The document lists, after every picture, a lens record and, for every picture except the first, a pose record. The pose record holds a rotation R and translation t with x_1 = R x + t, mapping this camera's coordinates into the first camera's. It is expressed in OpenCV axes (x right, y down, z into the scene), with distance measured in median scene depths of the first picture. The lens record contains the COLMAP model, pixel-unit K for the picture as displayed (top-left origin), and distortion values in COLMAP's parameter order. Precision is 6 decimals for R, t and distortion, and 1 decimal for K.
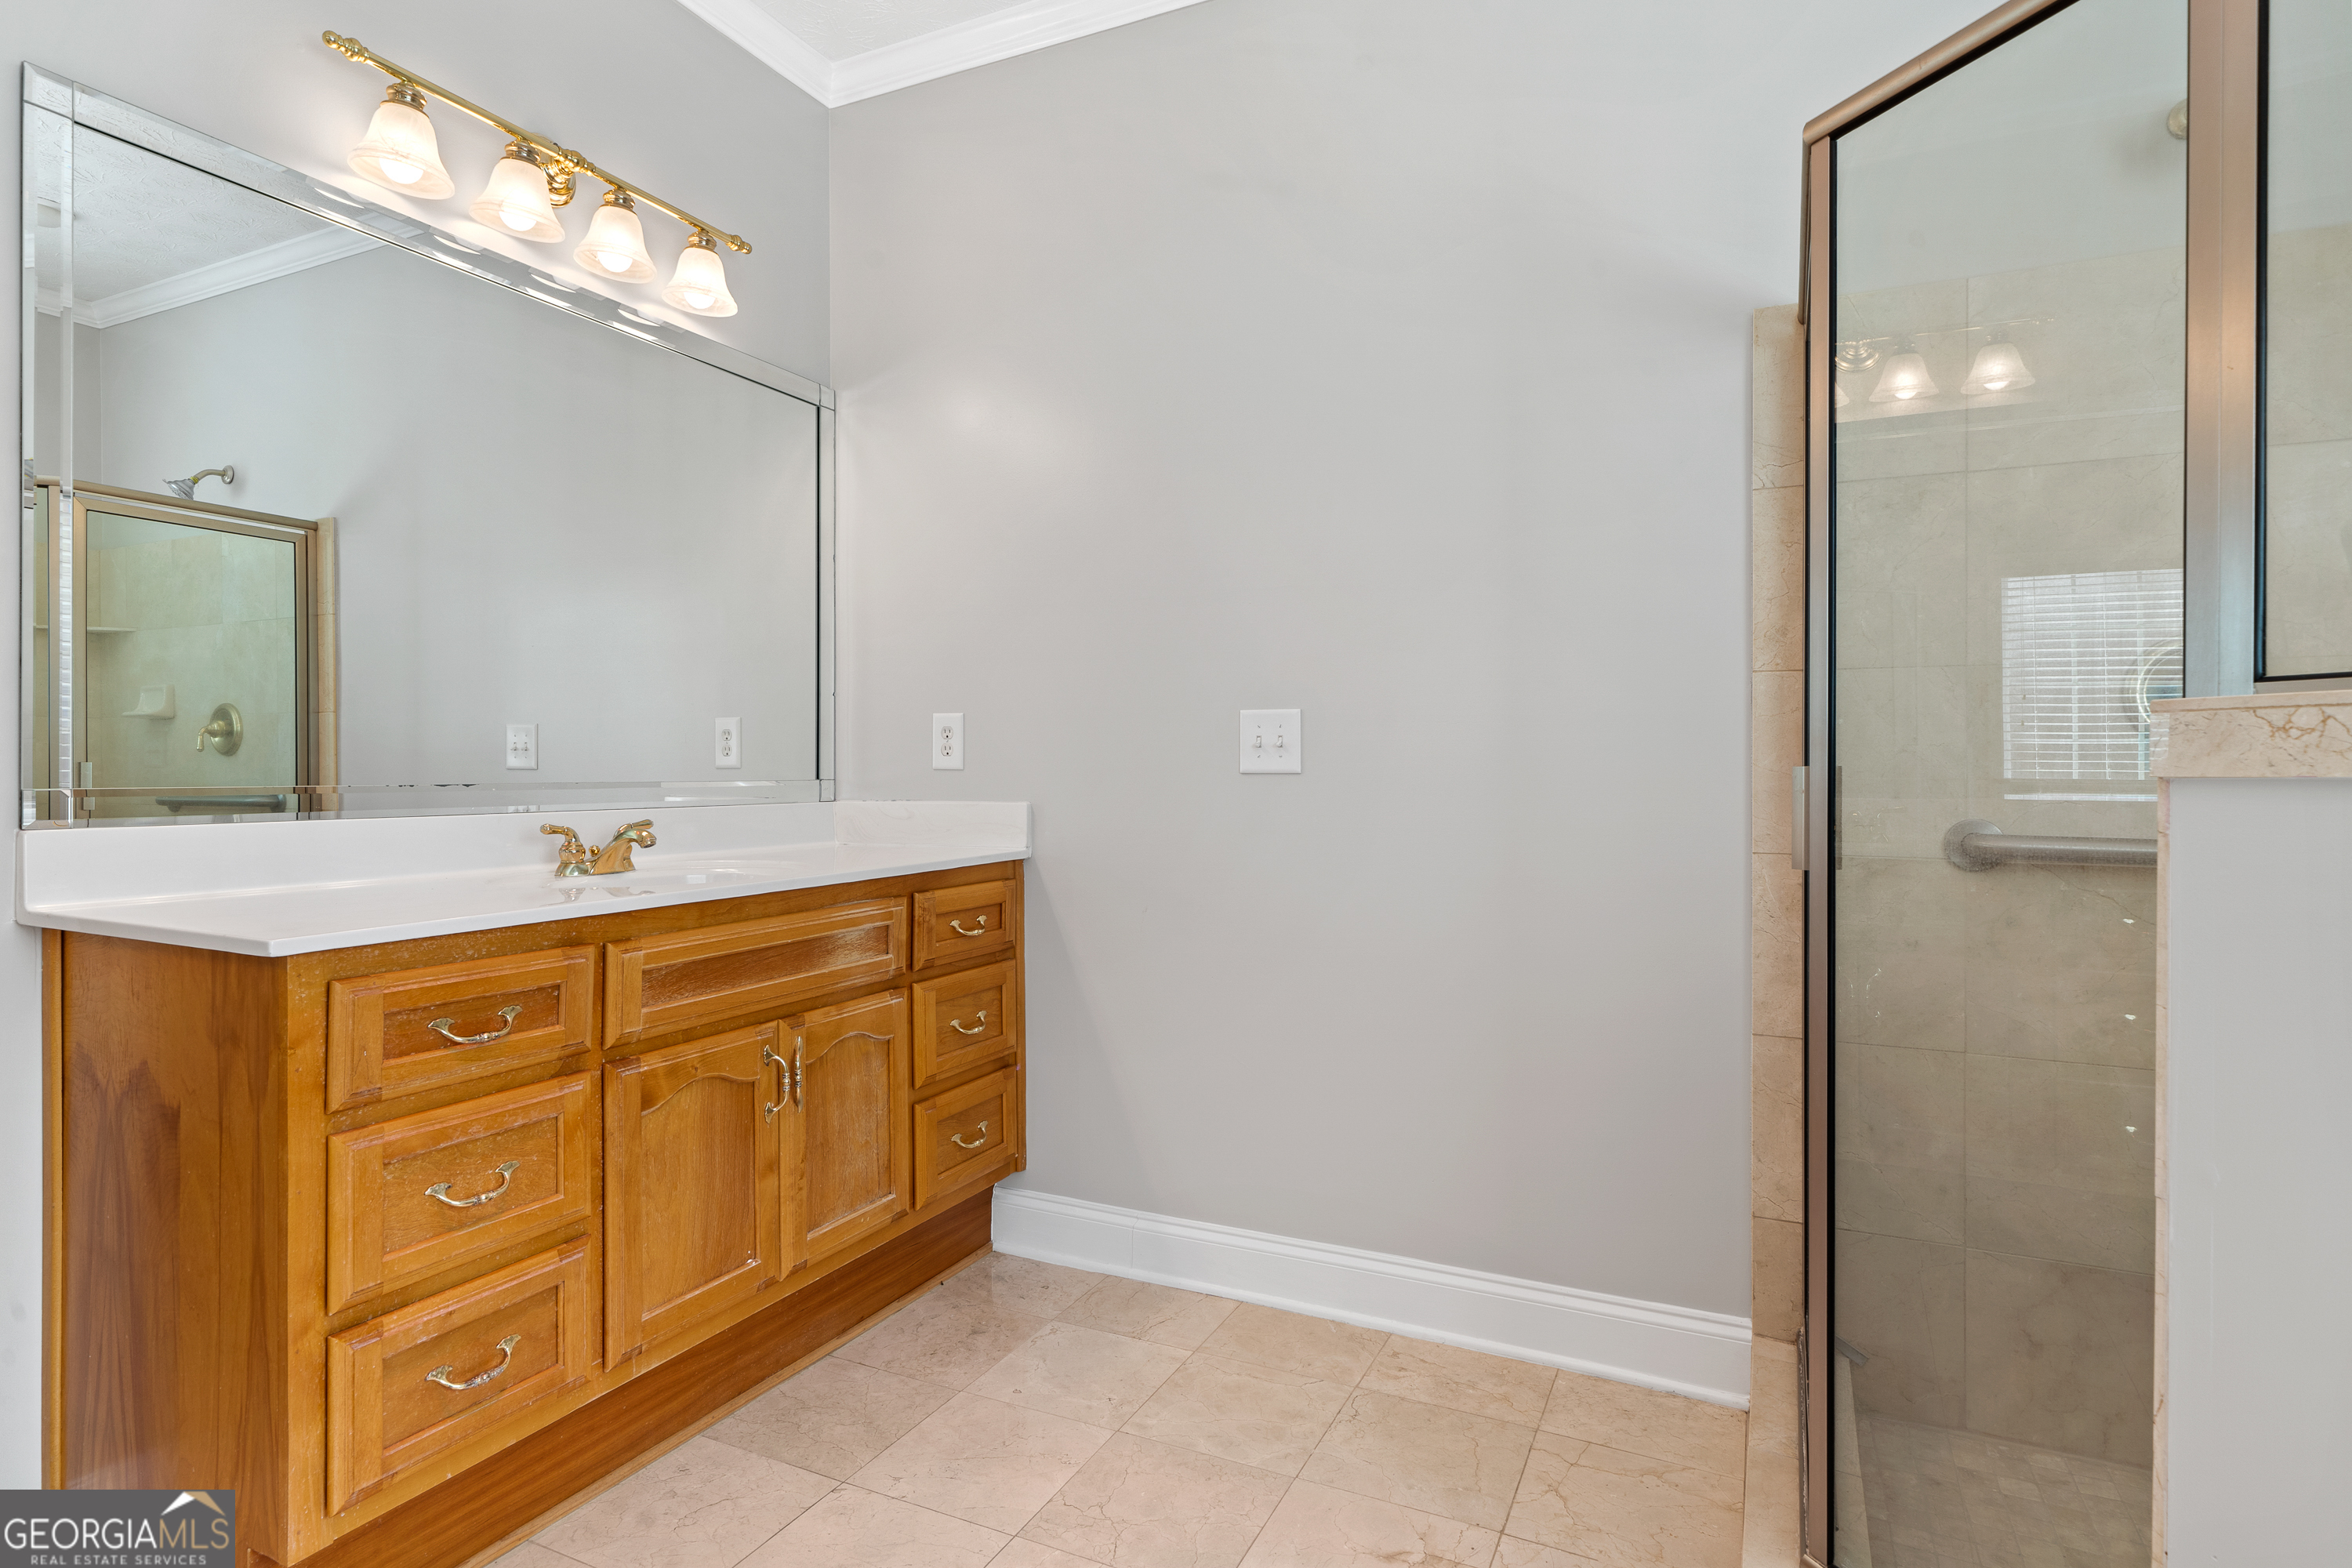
lens RADIAL K [[1242.8, 0, 1167.7], [0, 1242.8, 770.5], [0, 0, 1]] dist [-0.000514, -0.000613]
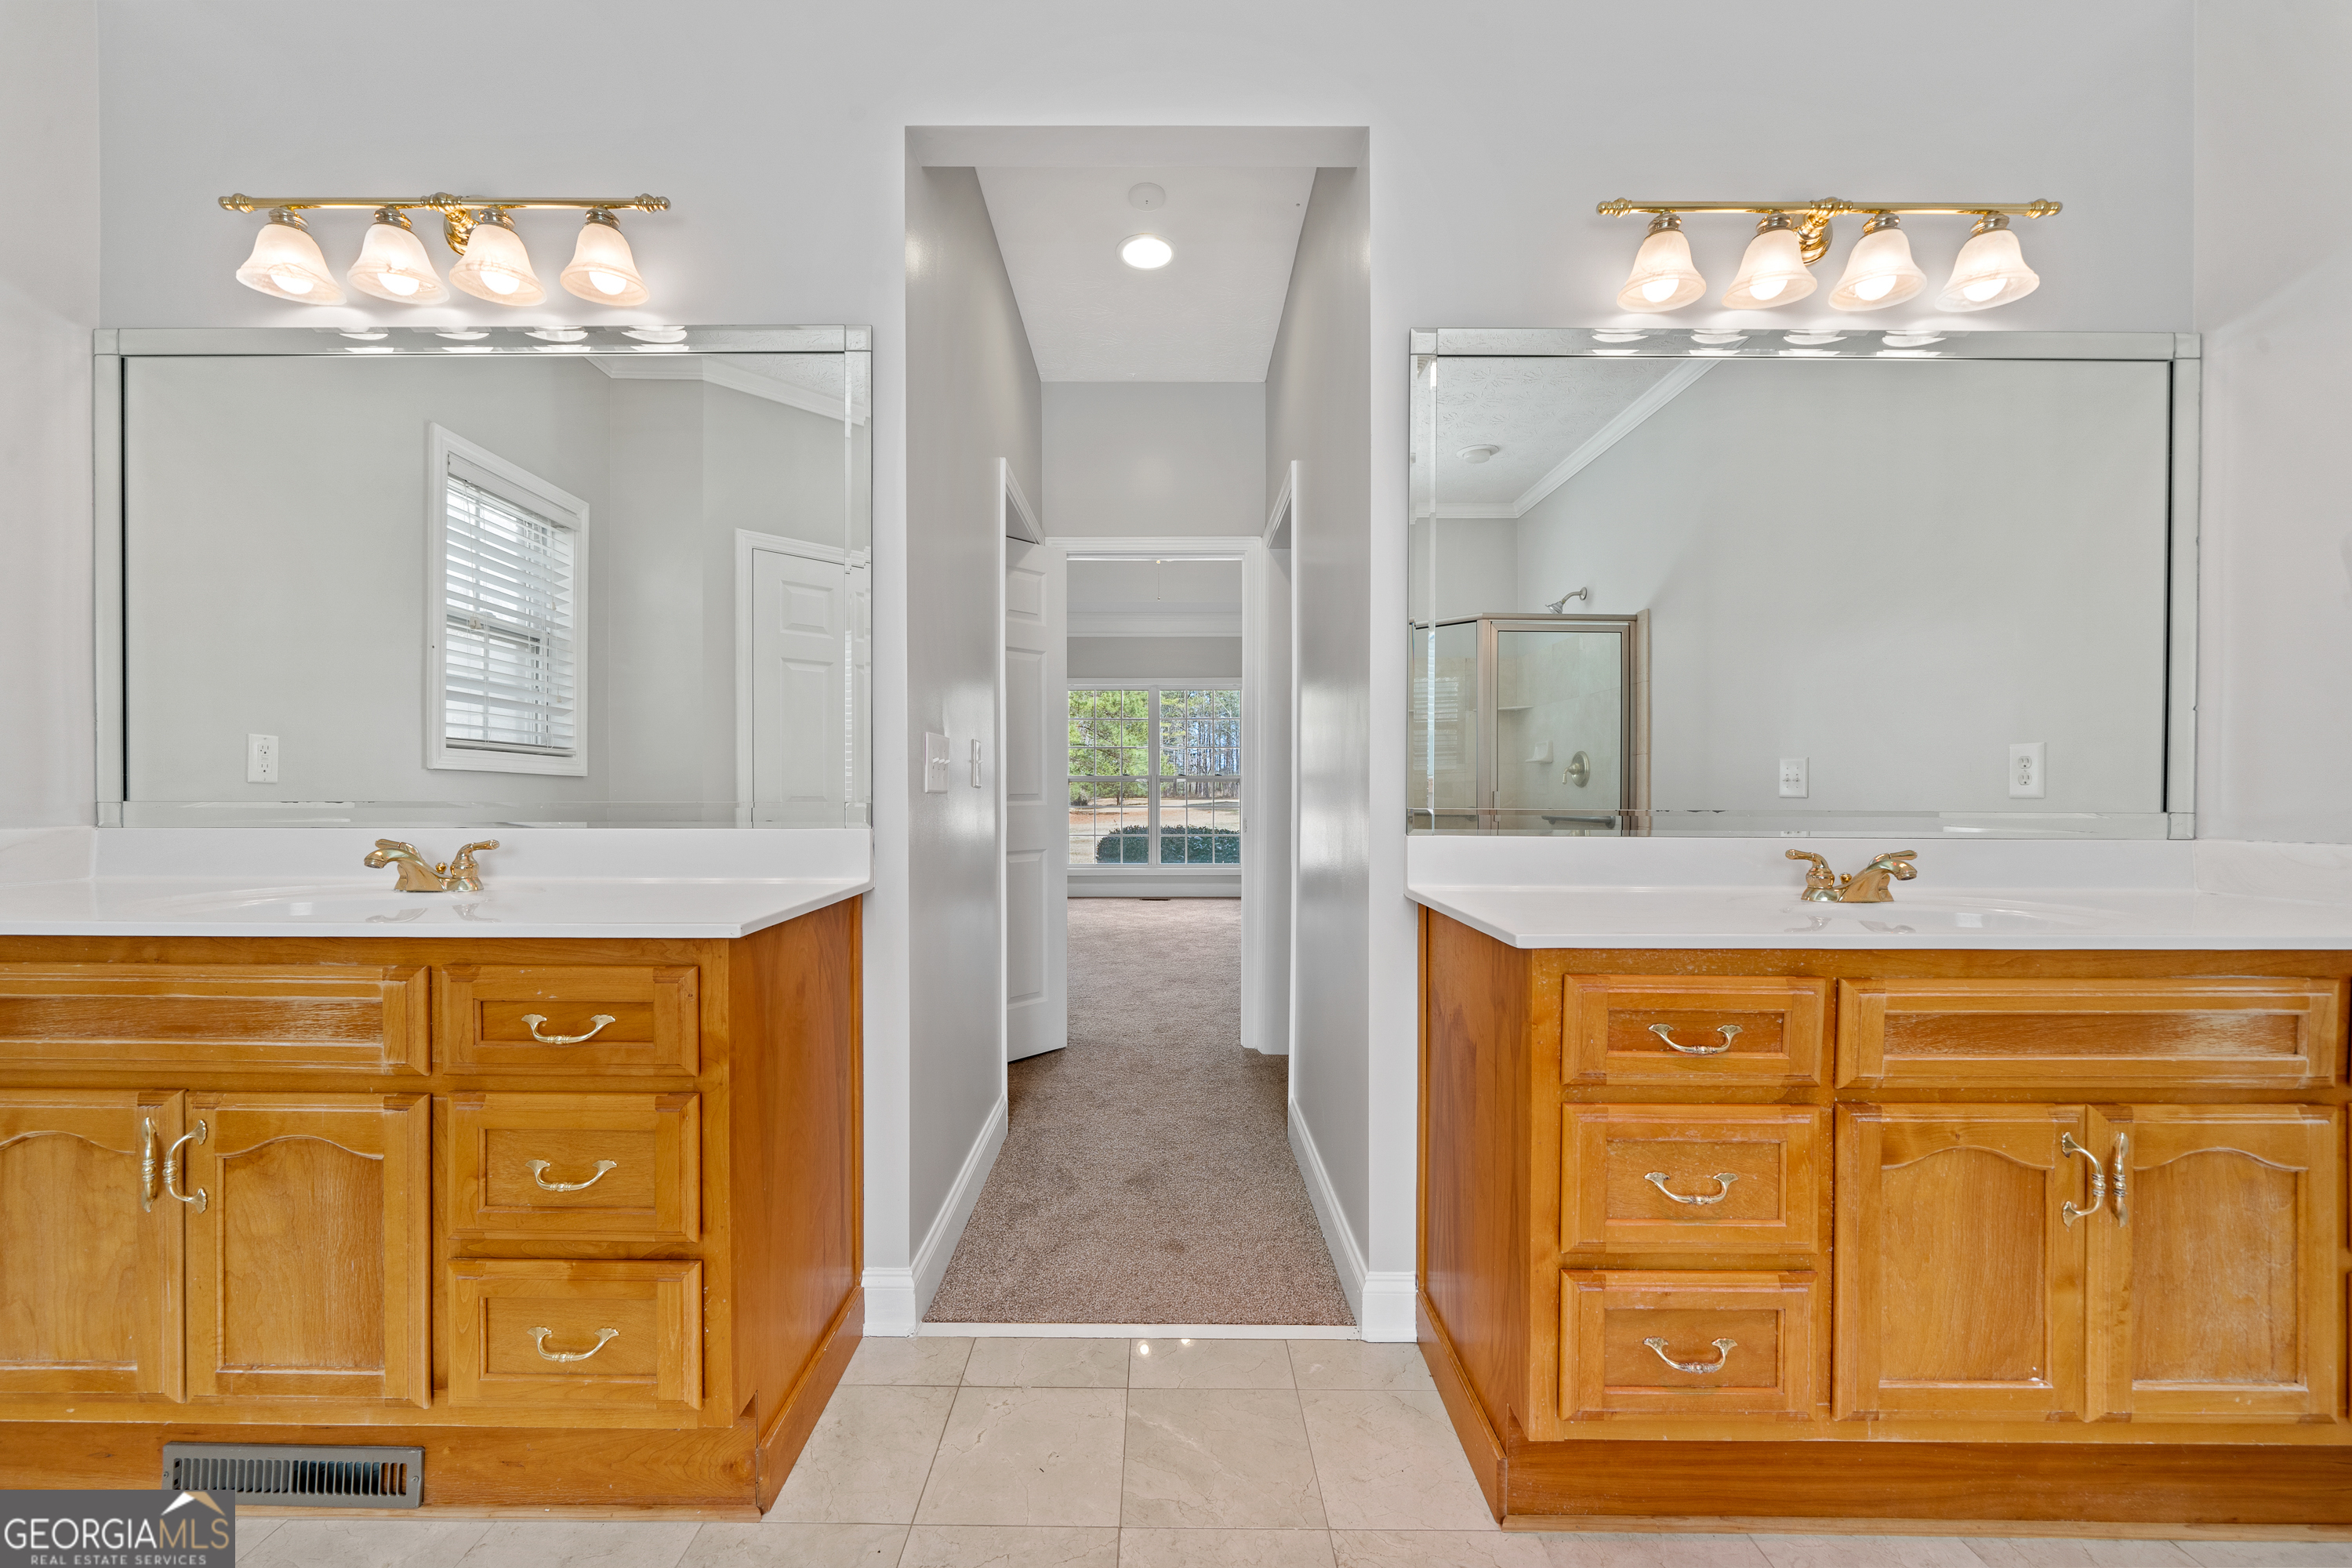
lens RADIAL K [[888.6, 0, 1166.3], [0, 888.6, 799.9], [0, 0, 1]] dist [-0.007203, 0.001503]
pose [[0.429969, 0.008962, -0.902799, -0.051488], [-0.007390, 0.999952, 0.006406, -0.000081], [0.902813, 0.003918, 0.430015, 0.204734]]
